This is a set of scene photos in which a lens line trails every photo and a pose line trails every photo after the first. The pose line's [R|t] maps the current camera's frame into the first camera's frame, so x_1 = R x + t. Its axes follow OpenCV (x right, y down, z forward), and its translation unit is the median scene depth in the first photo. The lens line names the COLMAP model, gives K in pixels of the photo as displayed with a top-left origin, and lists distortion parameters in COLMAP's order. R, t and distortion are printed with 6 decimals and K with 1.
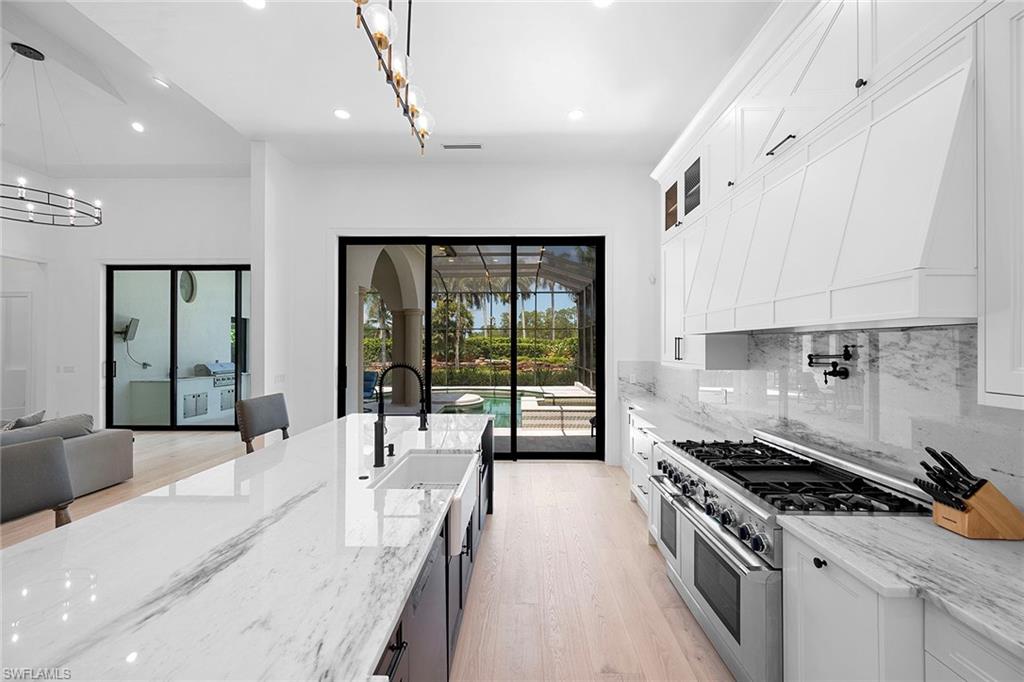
lens RADIAL K [[412.9, 0, 513.4], [0, 412.9, 344.5], [0, 0, 1]] dist [-0.002042, -0.000271]
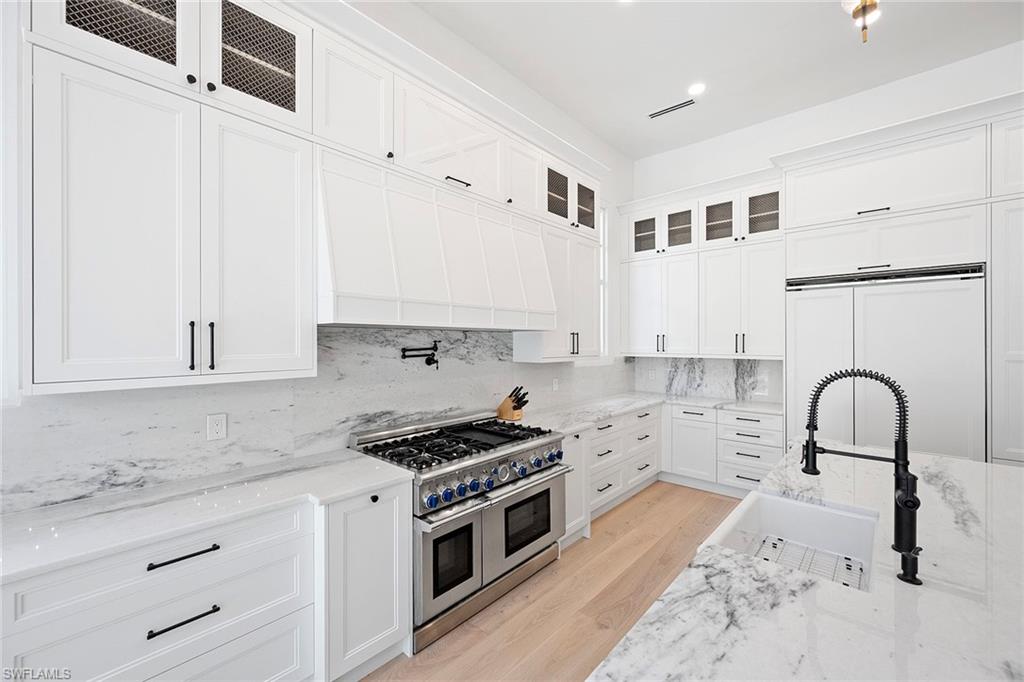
lens RADIAL K [[412.9, 0, 513.4], [0, 412.9, 344.5], [0, 0, 1]] dist [-0.002042, -0.000271]
pose [[-0.755960, -0.002778, 0.654612, -0.307833], [-0.002056, 0.999996, 0.001869, 0.011976], [-0.654615, 0.000067, -0.755963, 1.884377]]
